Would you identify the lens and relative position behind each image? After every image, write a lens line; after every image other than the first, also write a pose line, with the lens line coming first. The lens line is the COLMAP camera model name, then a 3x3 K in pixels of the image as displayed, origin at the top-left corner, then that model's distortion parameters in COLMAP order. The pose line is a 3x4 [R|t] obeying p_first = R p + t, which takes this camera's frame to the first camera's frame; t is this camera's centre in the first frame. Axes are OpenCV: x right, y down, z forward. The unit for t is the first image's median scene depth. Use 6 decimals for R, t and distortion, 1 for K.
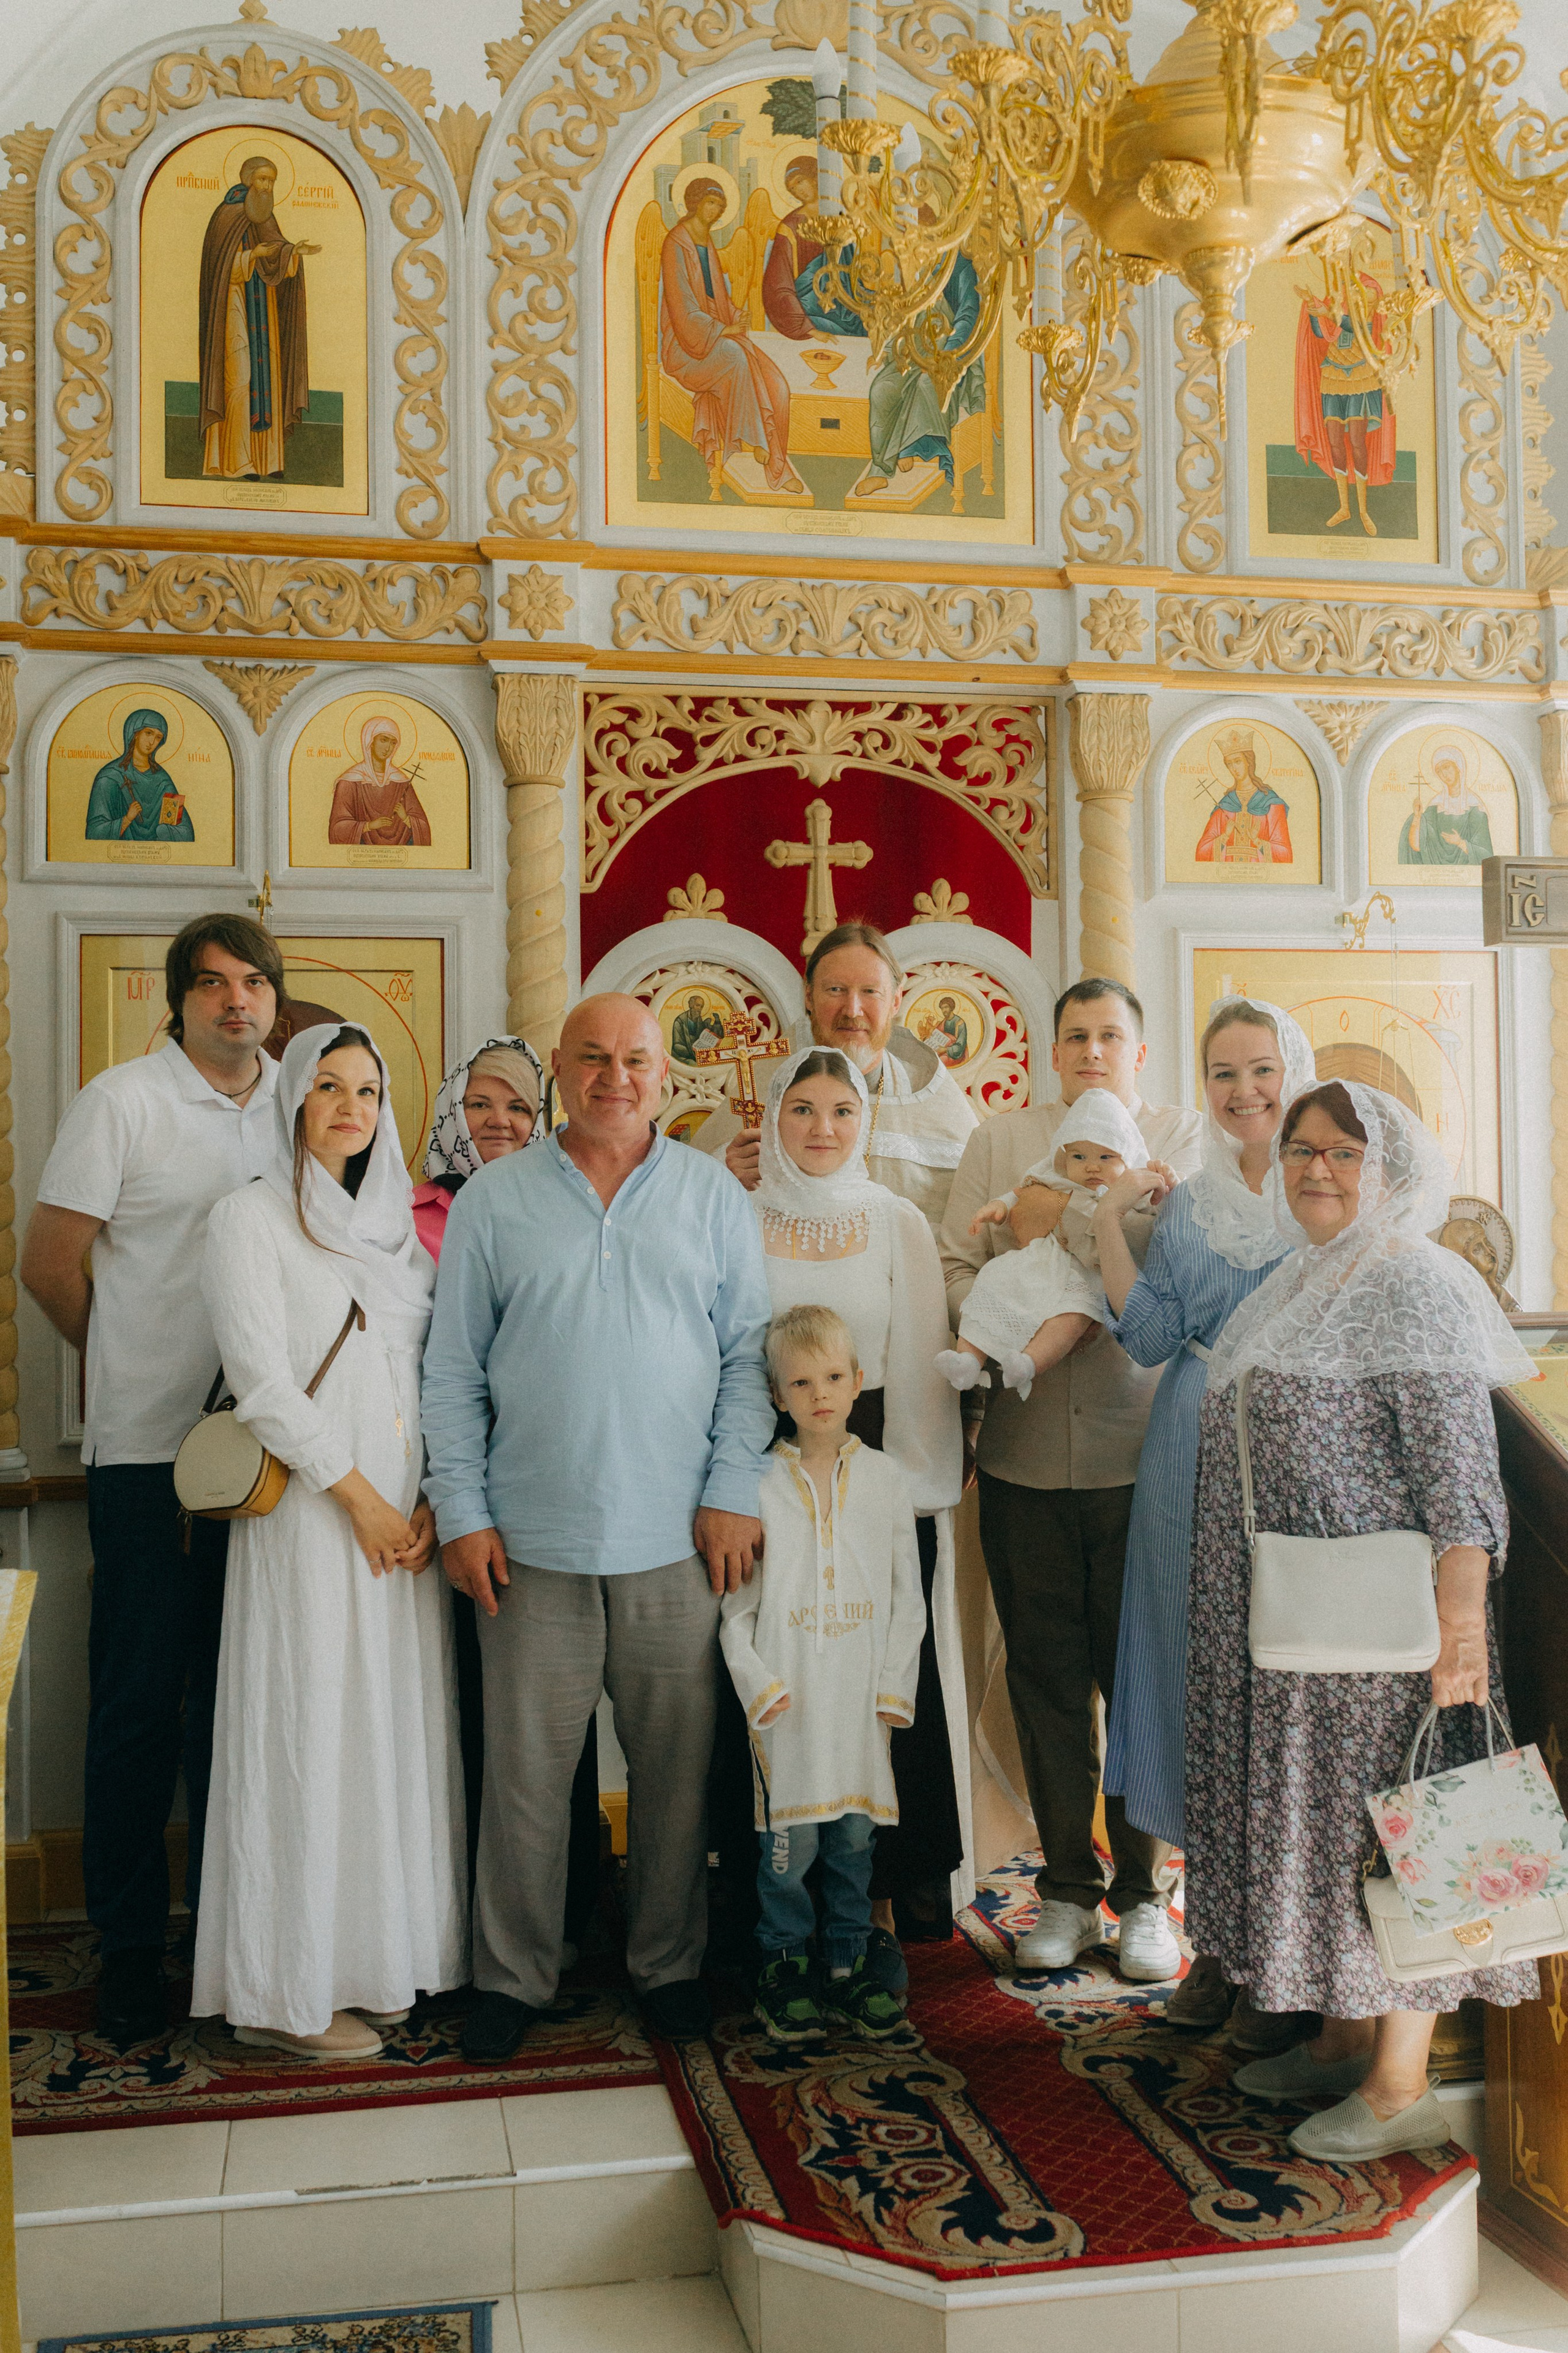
lens RADIAL K [[2318.5, 0, 769.4], [0, 2318.5, 1173.2], [0, 0, 1]] dist [-0.004375, 0.006664]
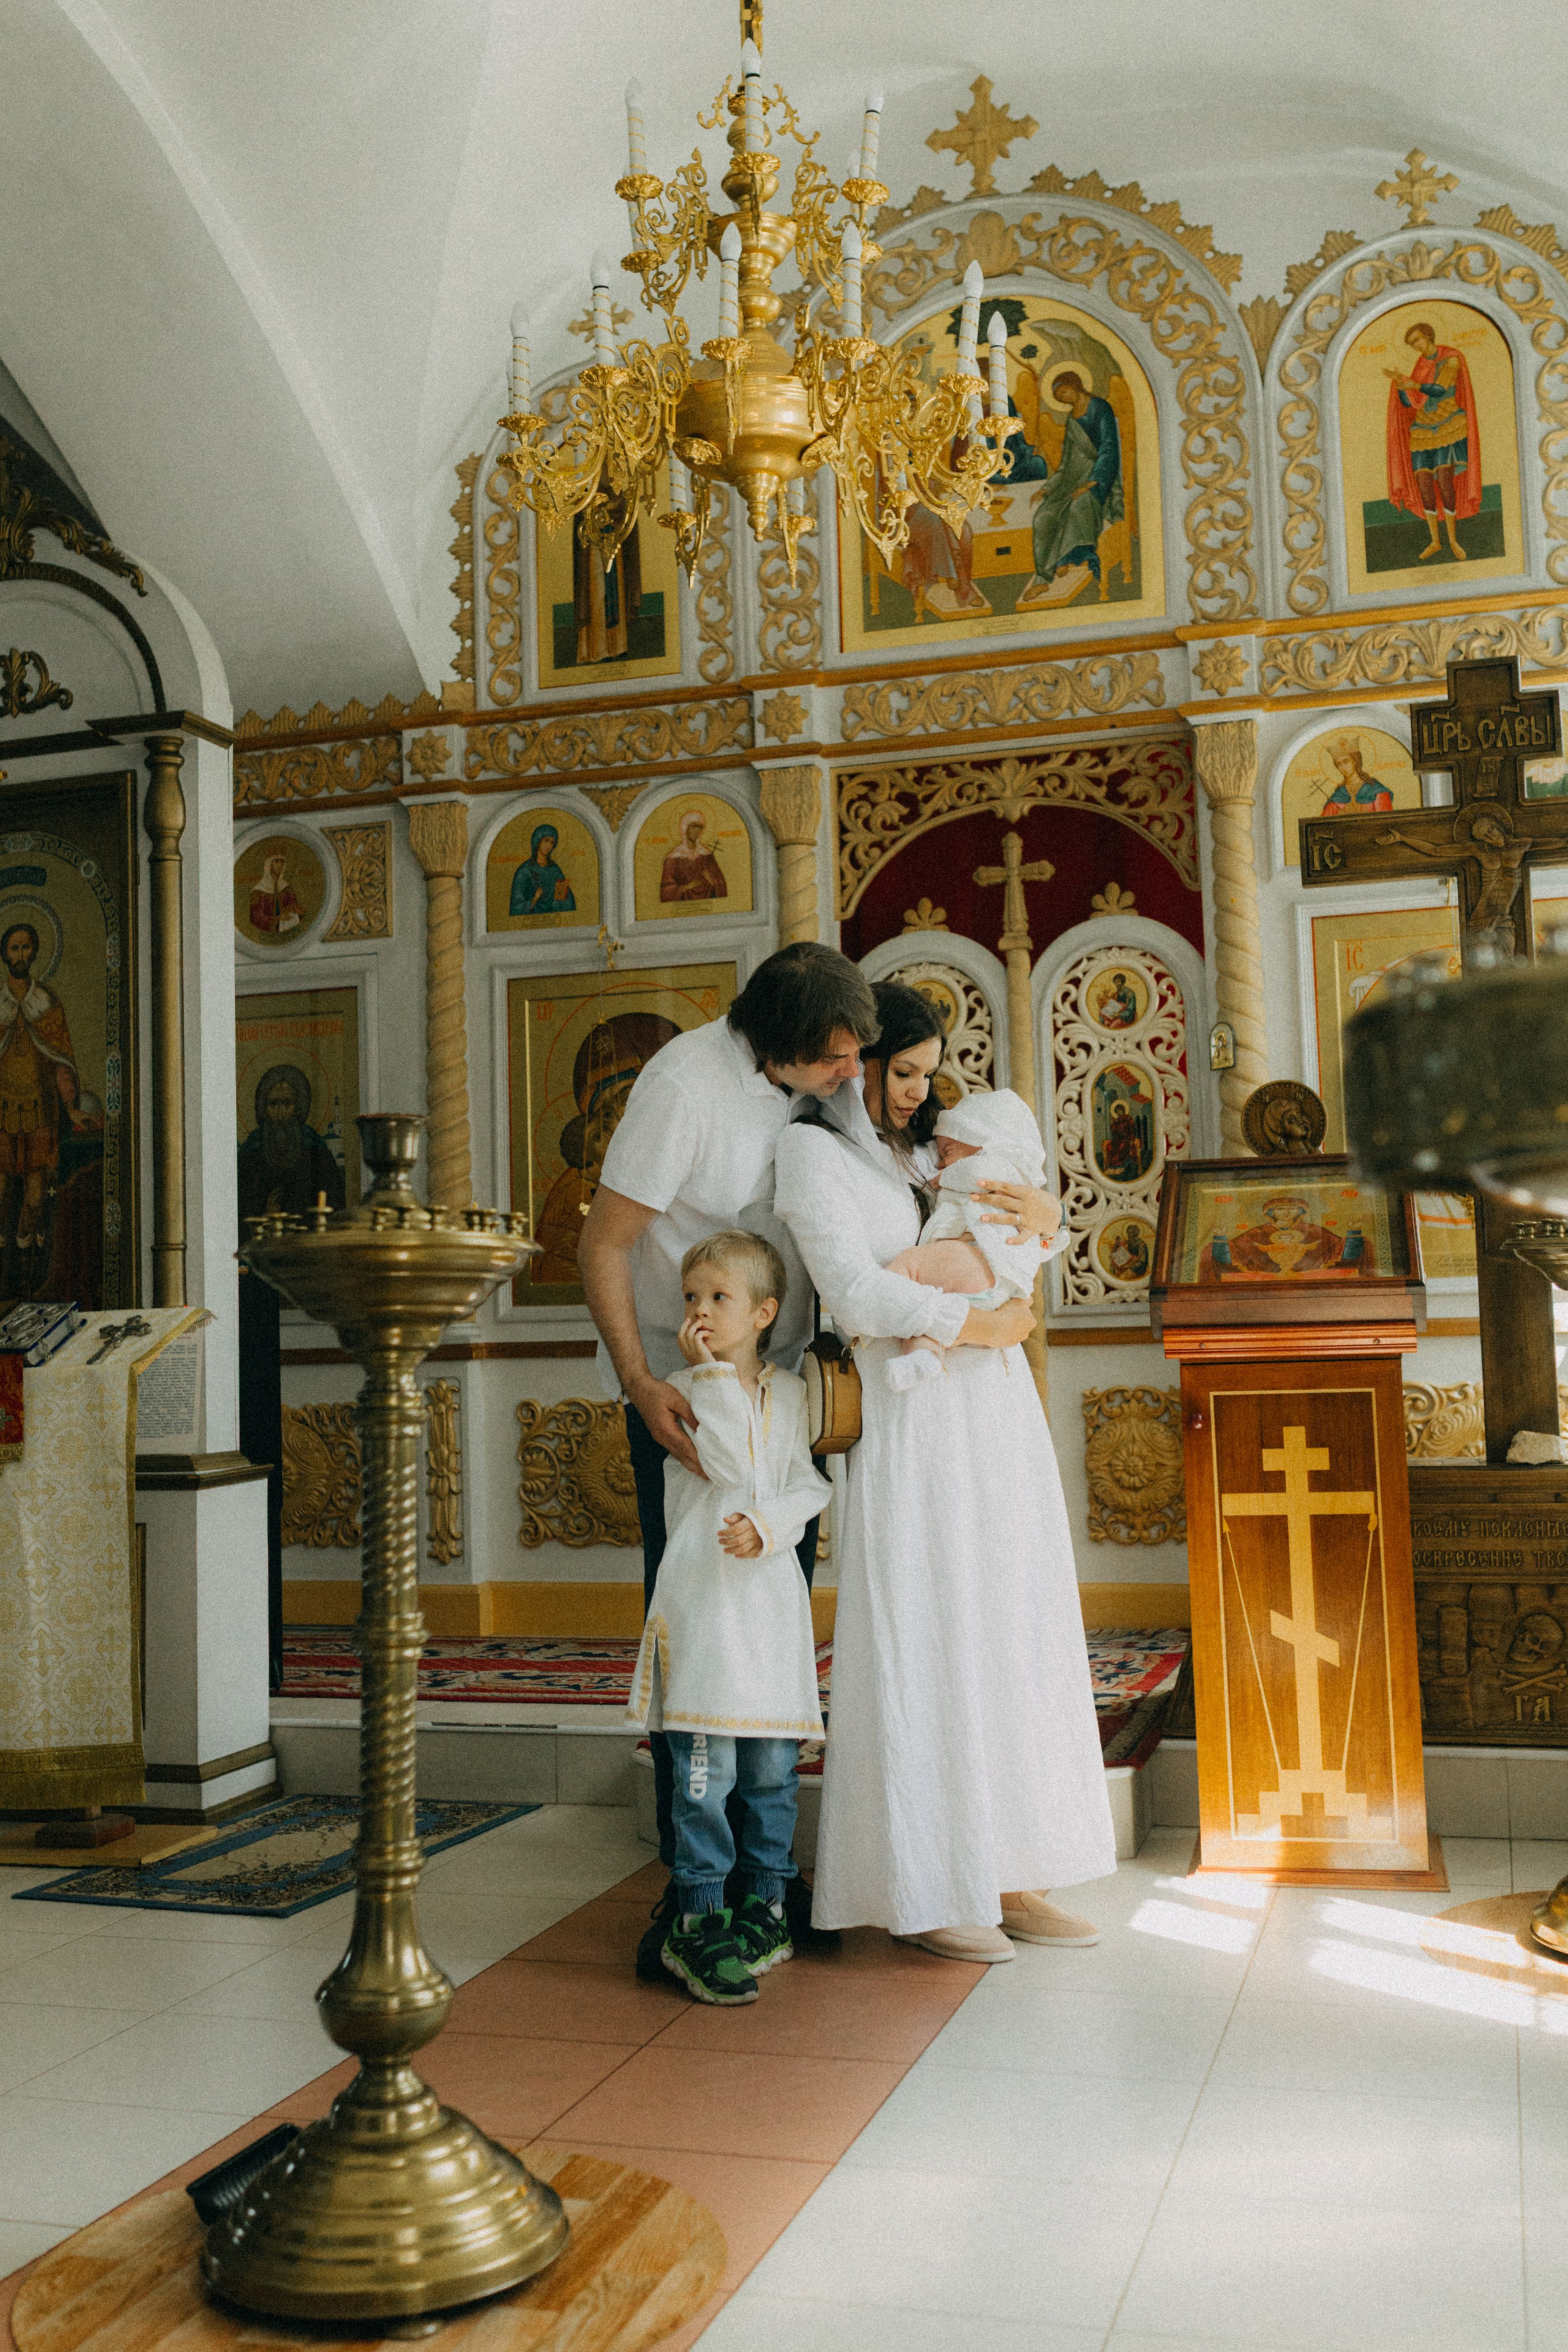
lens RADIAL K [[2339.3, 0, 745.0], [0, 2339.3, 1129.7], [0, 0, 1]] dist [-0.002977, 0.000078]
pose [[0.879088, -0.055041, -0.473472, 0.513691], [0.027219, 0.997486, -0.065420, 0.090654], [0.475882, 0.044623, 0.878376, -0.231241]]
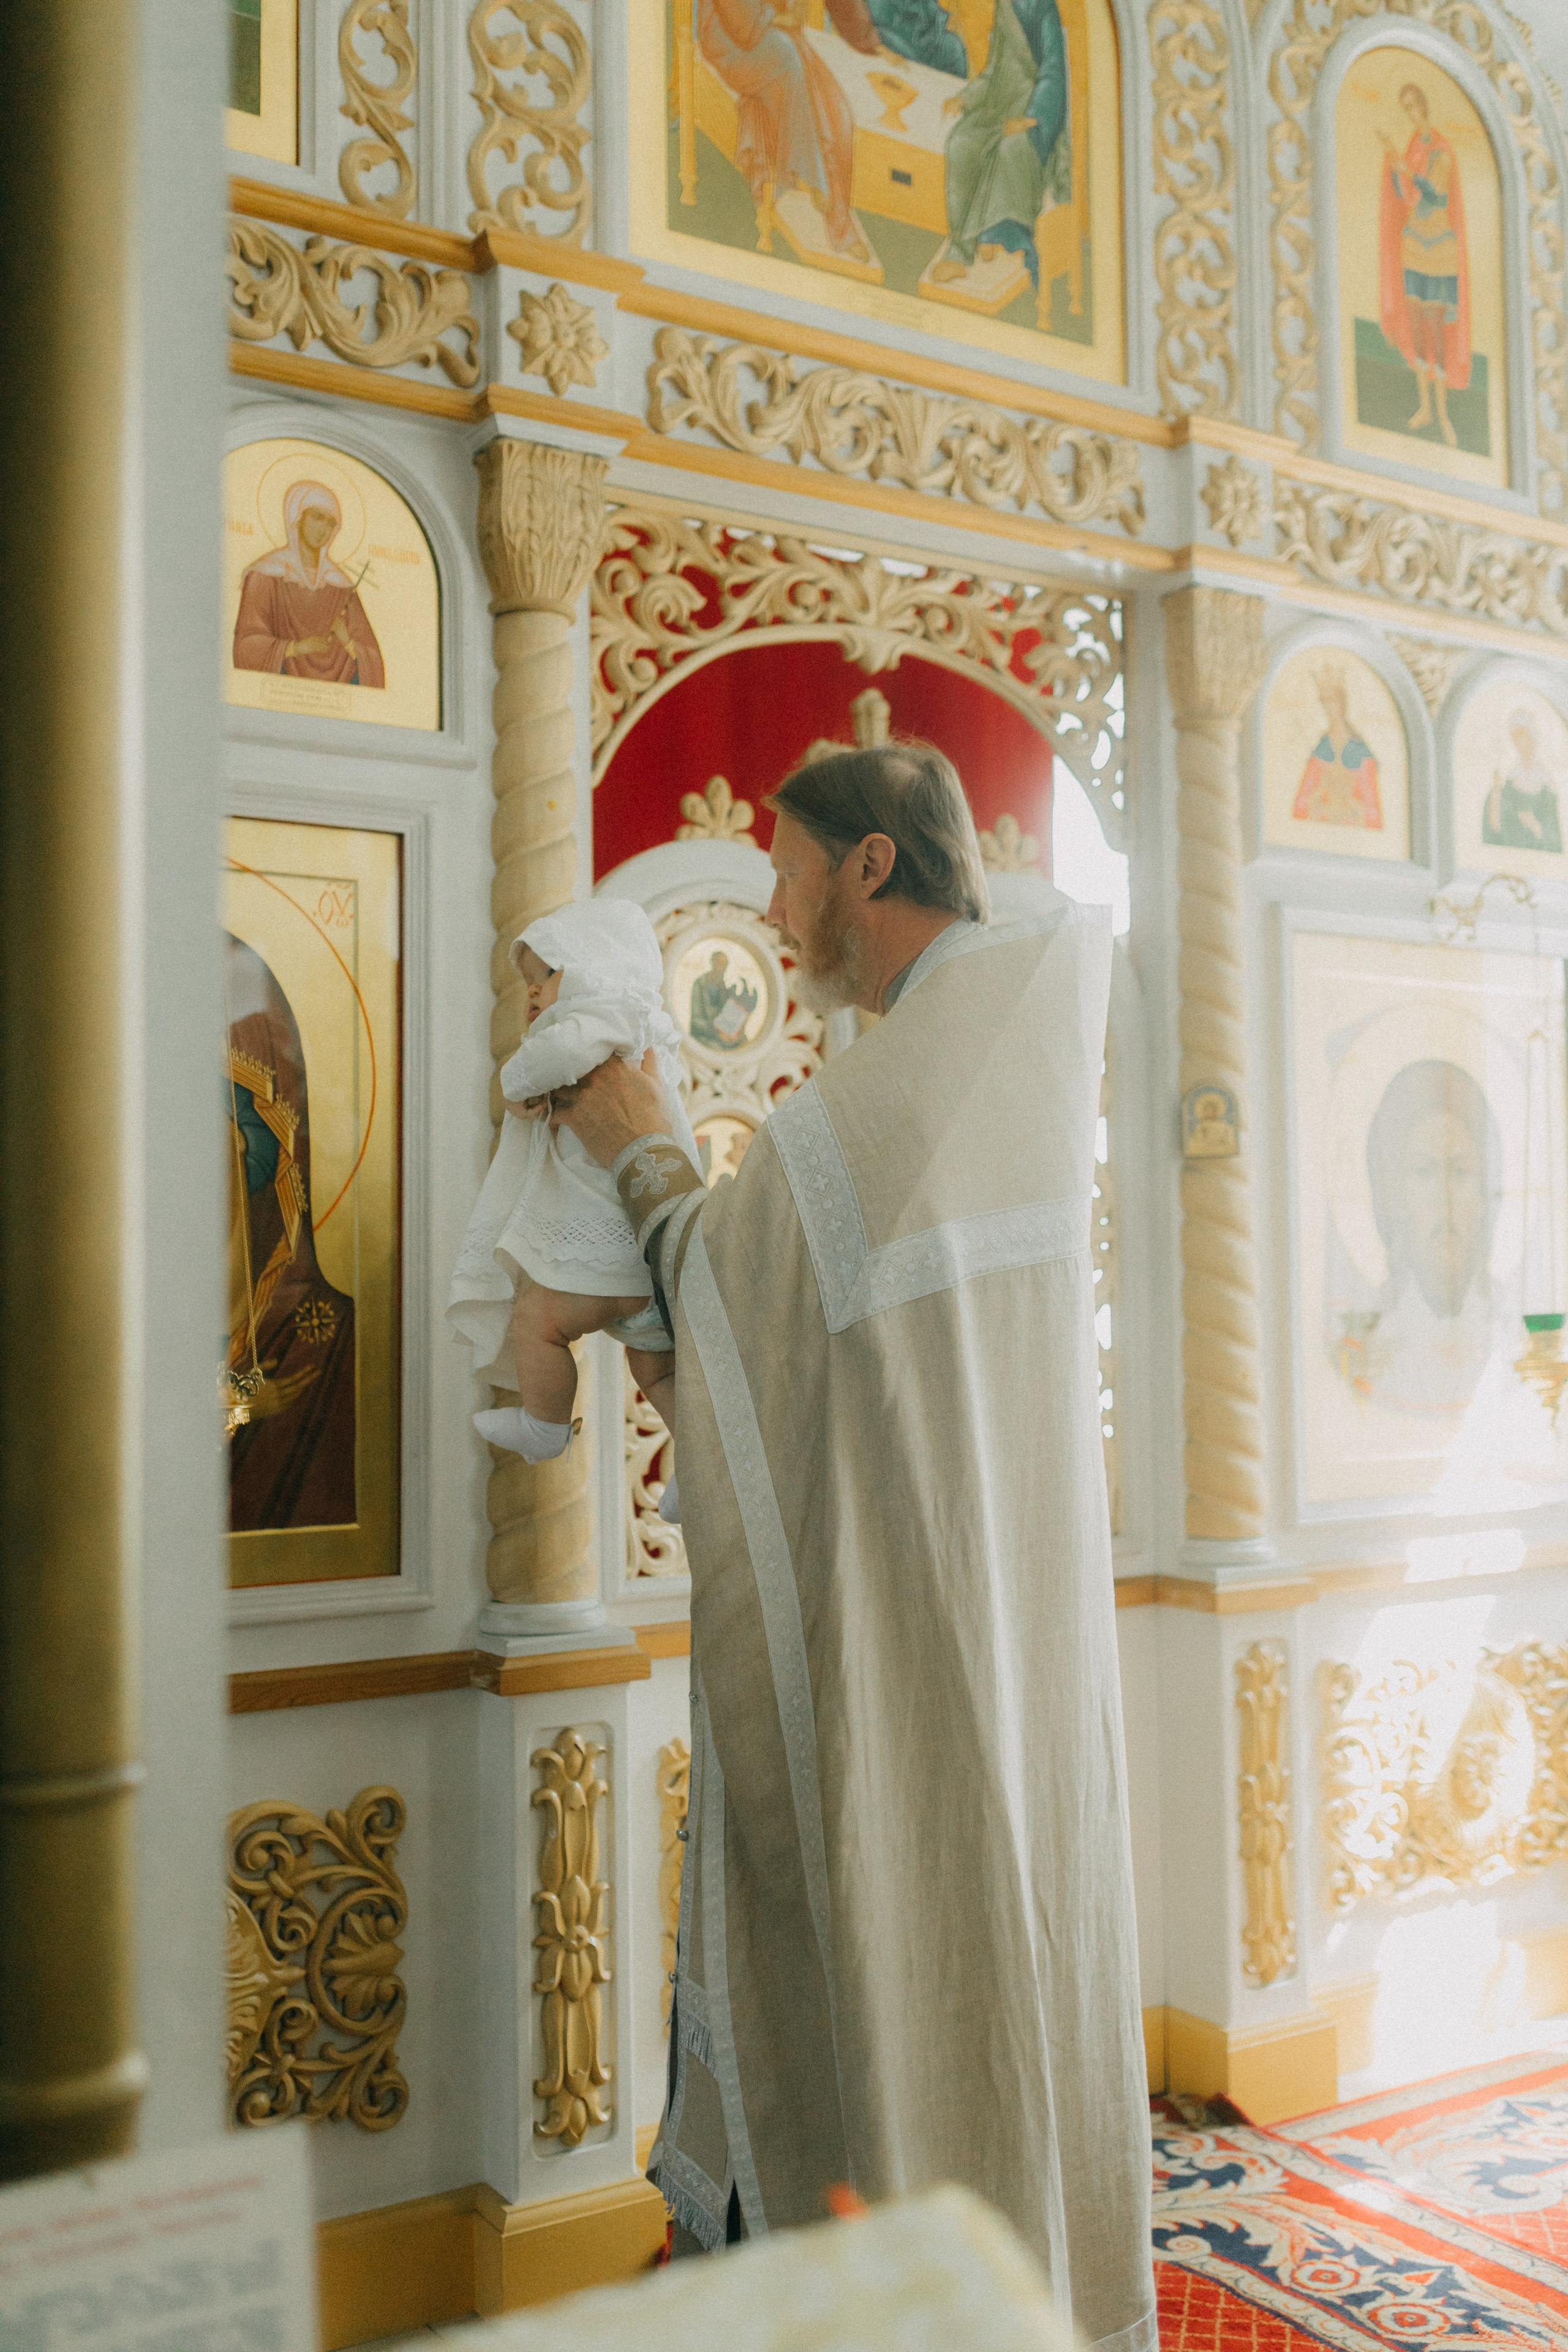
lens RADIAL K [[2231.5, 0, 773.3], [0, 2231.5, 1171.5], [0, 0, 1]] dist [0.001719, -0.004328]
pose [[0.930793, 0.019856, 0.365006, -0.261731], [-0.006144, 0.999232, -0.038690, 0.015626], [-0.365495, 0.033770, 0.930201, 0.375654]]
